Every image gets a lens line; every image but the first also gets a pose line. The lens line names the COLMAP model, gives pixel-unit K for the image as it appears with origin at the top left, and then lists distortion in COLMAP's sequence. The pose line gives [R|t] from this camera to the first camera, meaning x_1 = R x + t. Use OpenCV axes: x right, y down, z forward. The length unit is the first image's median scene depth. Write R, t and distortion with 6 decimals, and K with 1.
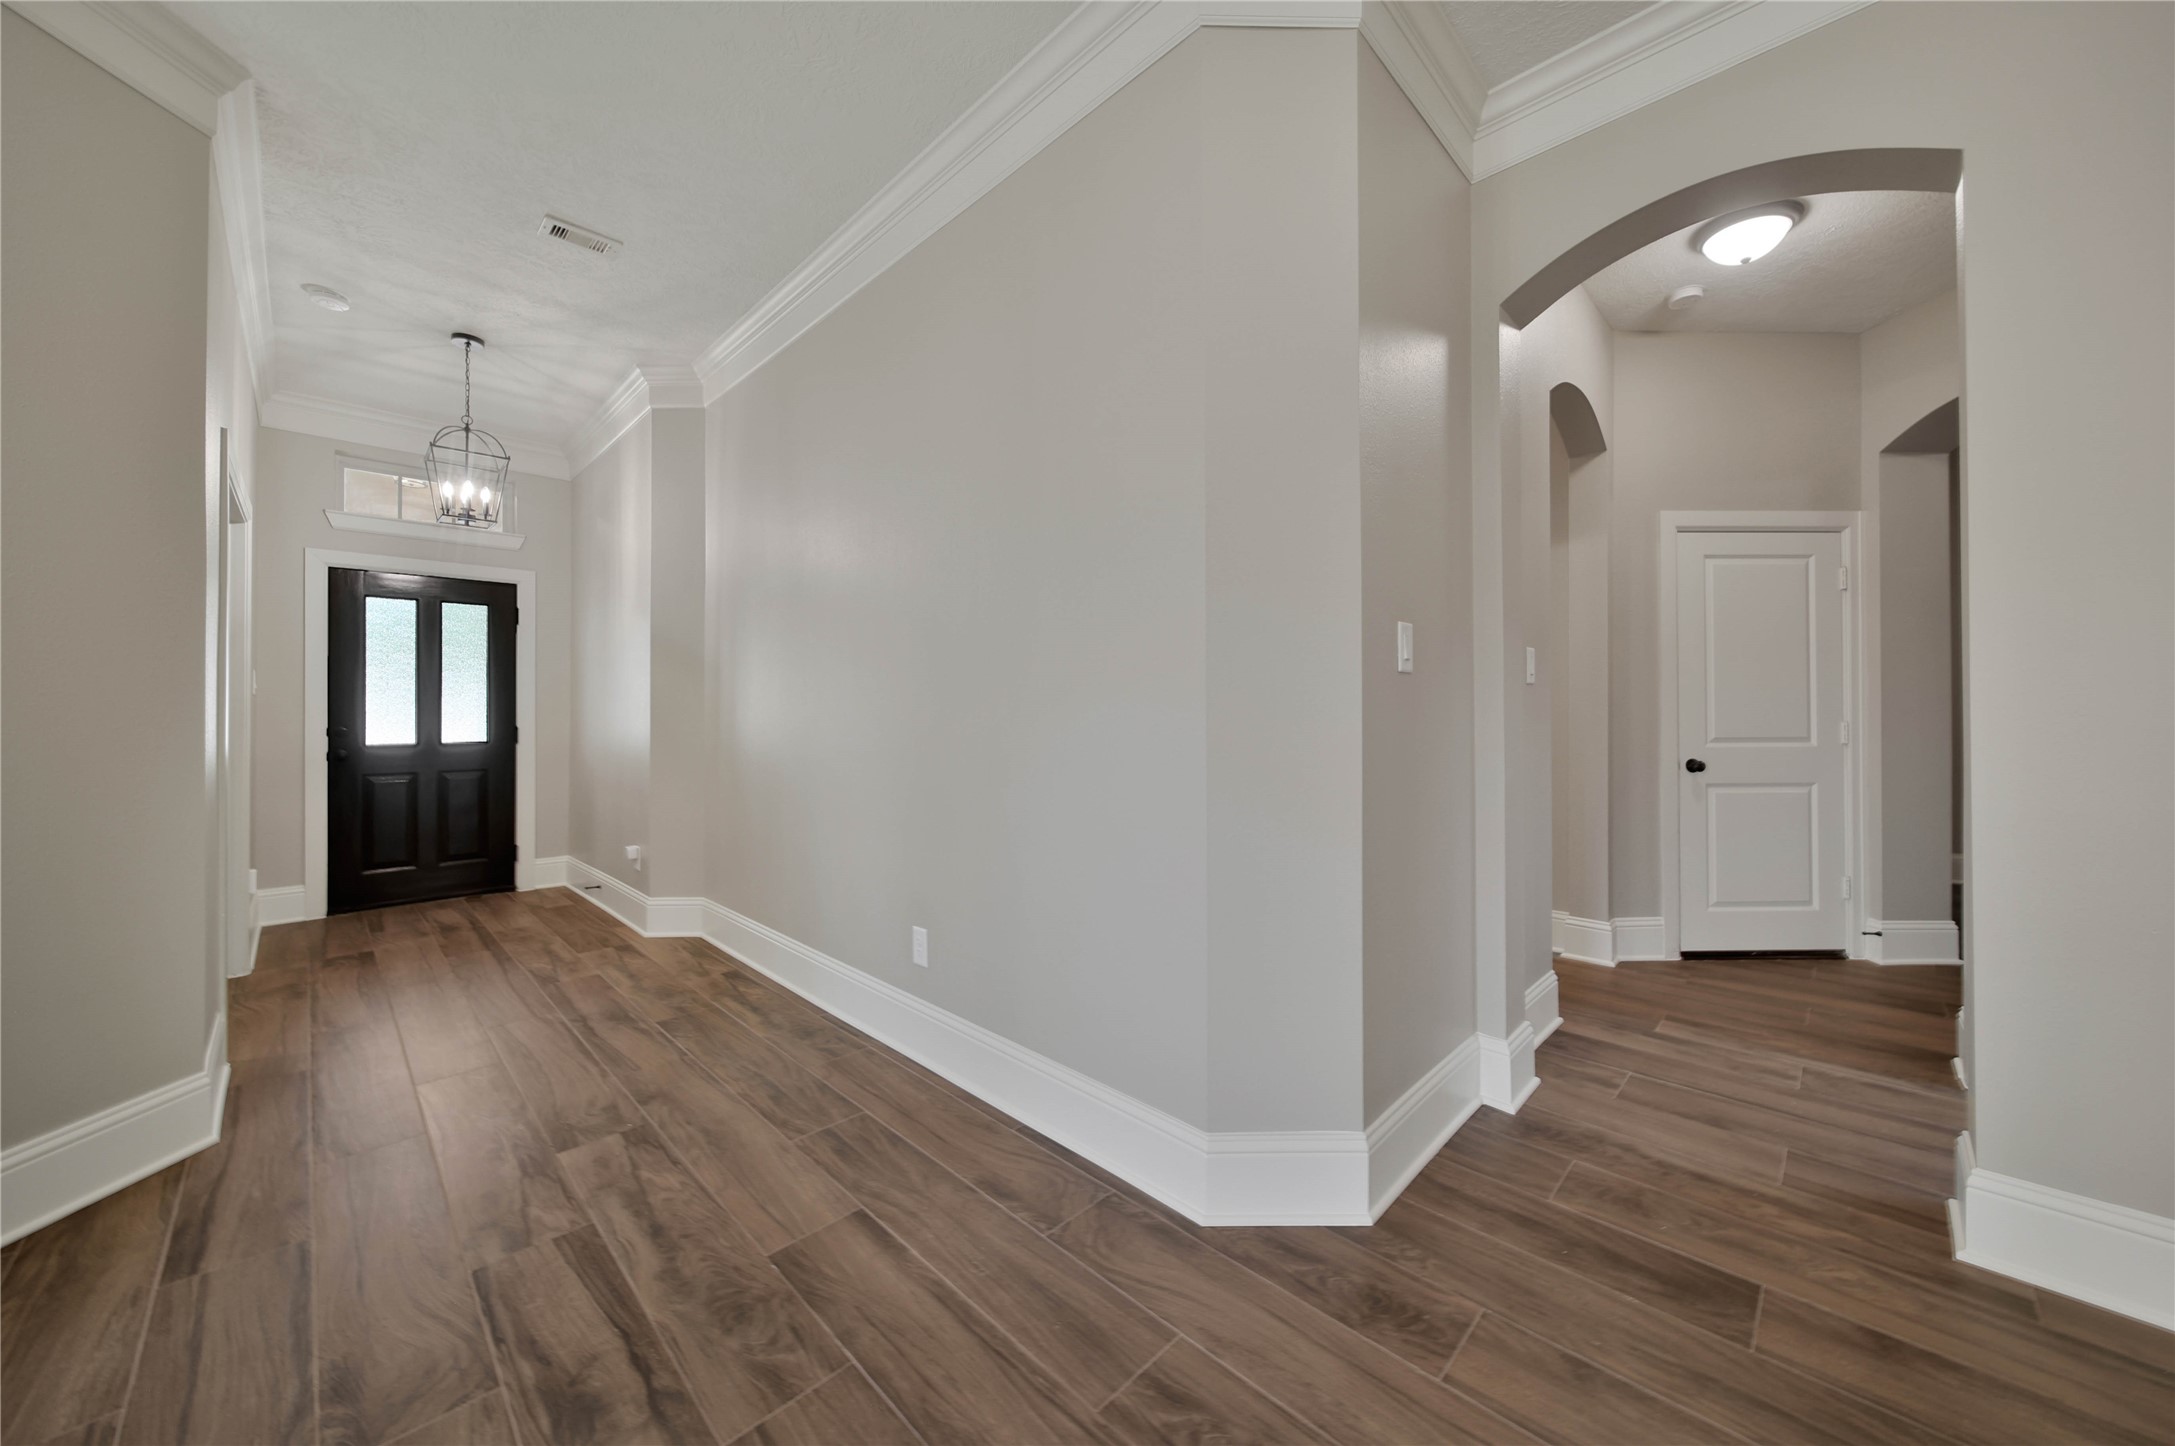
lens RADIAL K [[783.8, 0, 1093.1], [0, 783.8, 707.7], [0, 0, 1]] dist [0.001811, 0.000015]
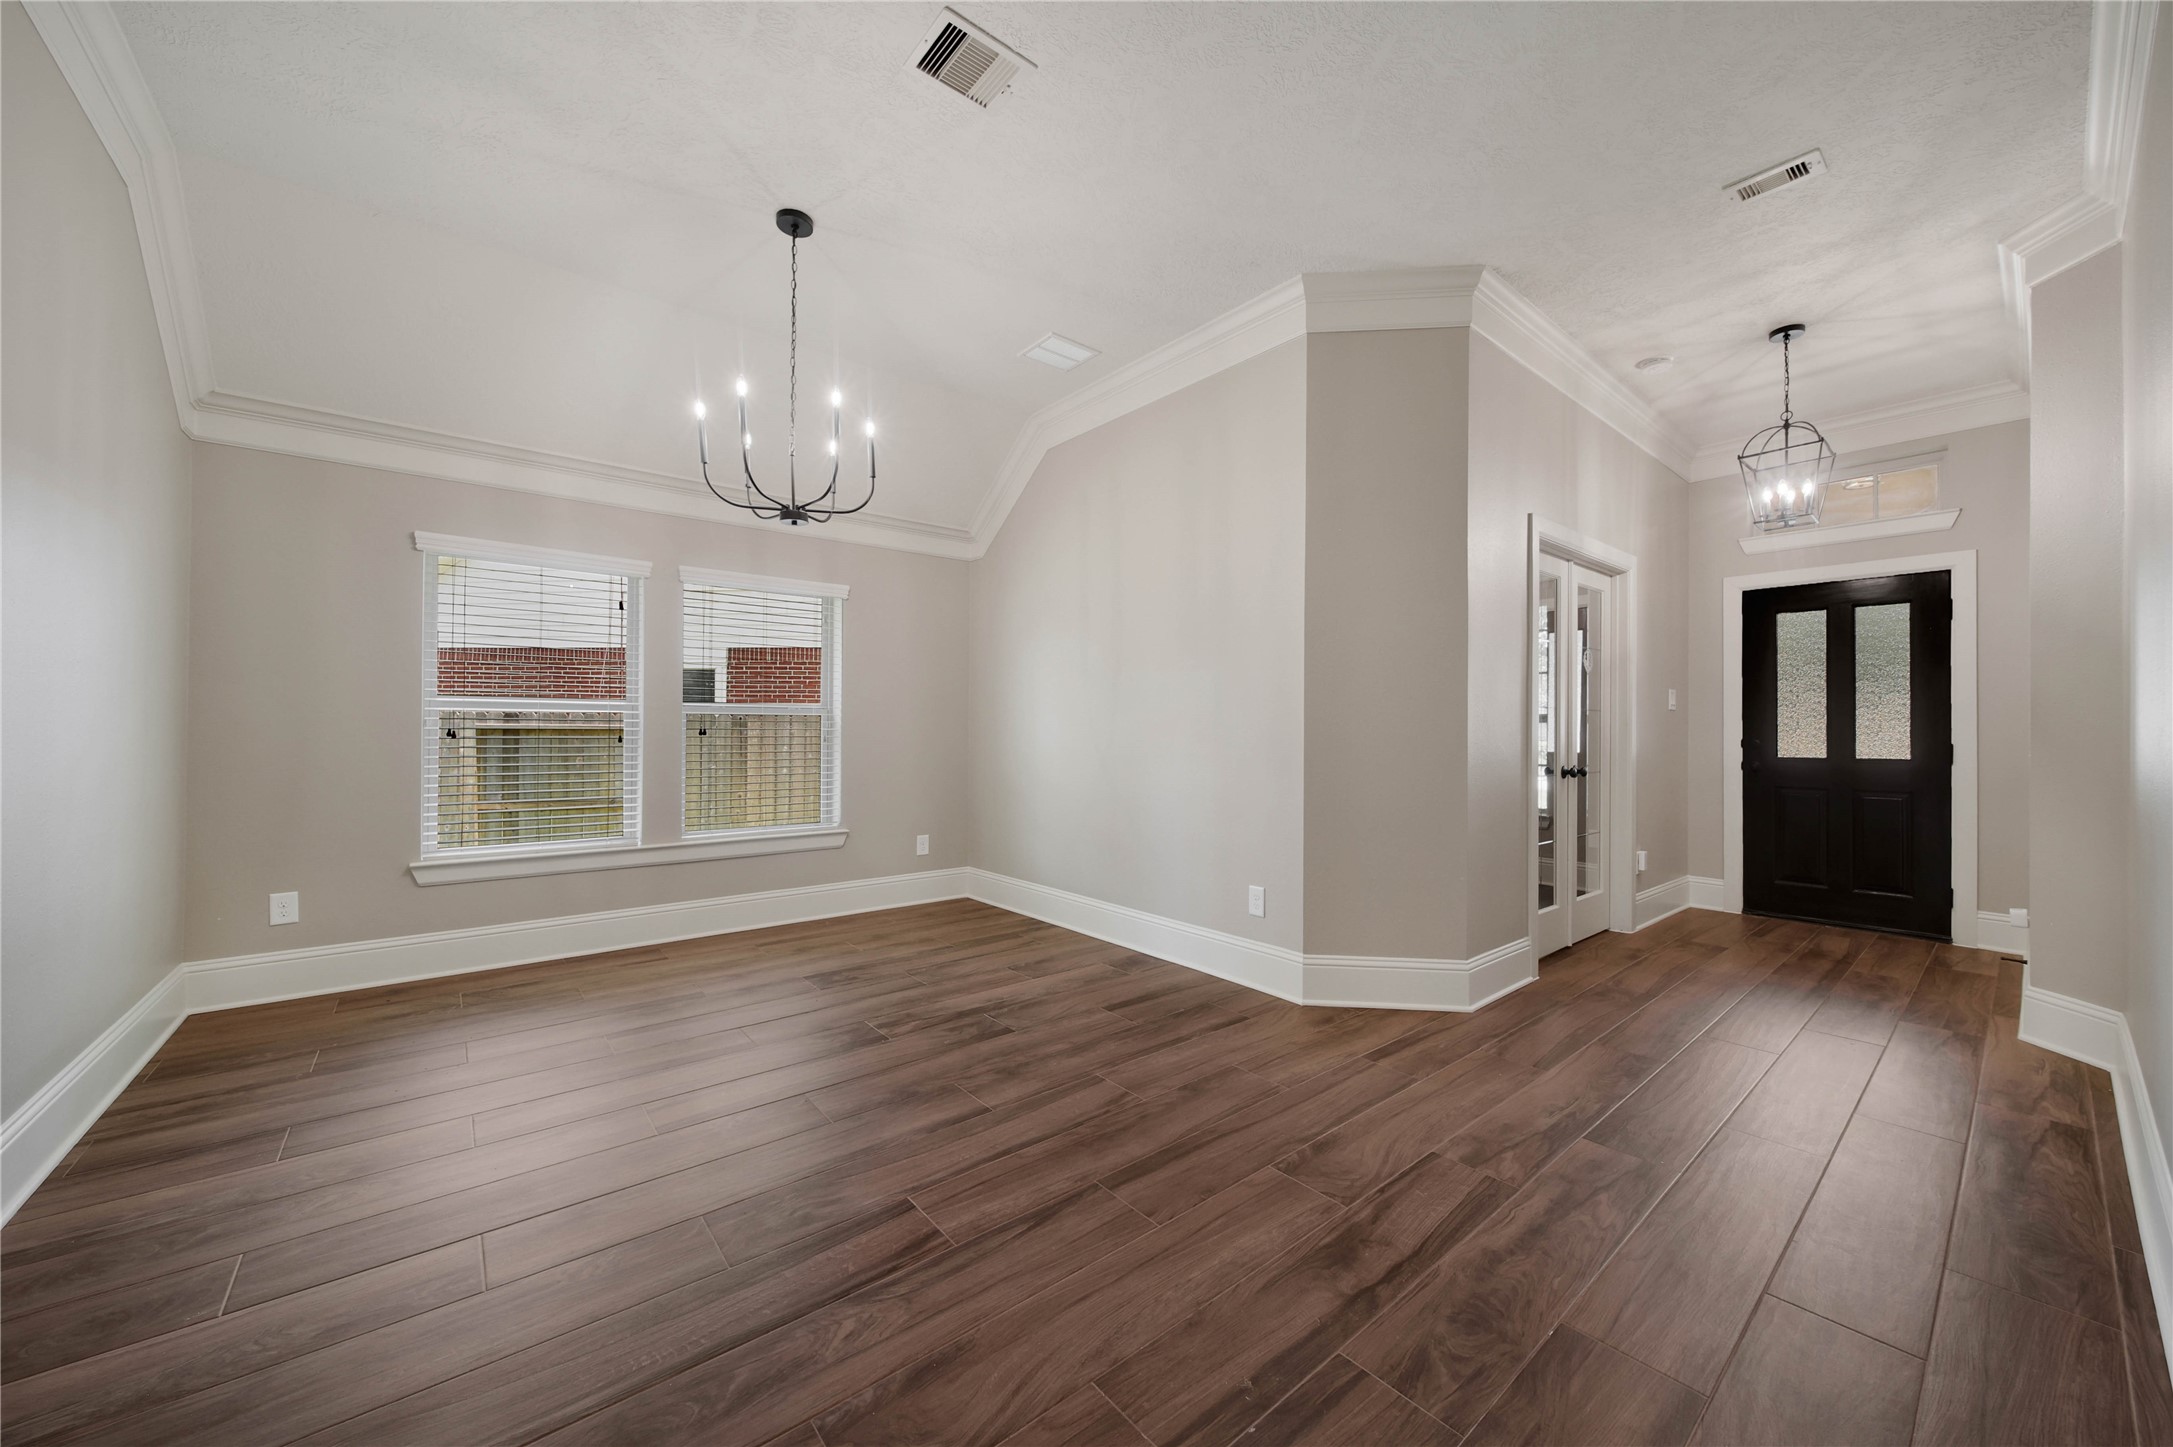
lens RADIAL K [[783.1, 0, 1095.9], [0, 783.1, 728.8], [0, 0, 1]] dist [0.001811, 0.000015]
pose [[-0.085523, 0.001545, -0.996335, 0.397001], [-0.004852, 0.999986, 0.001968, 0.027893], [0.996324, 0.005002, -0.085515, 0.437552]]
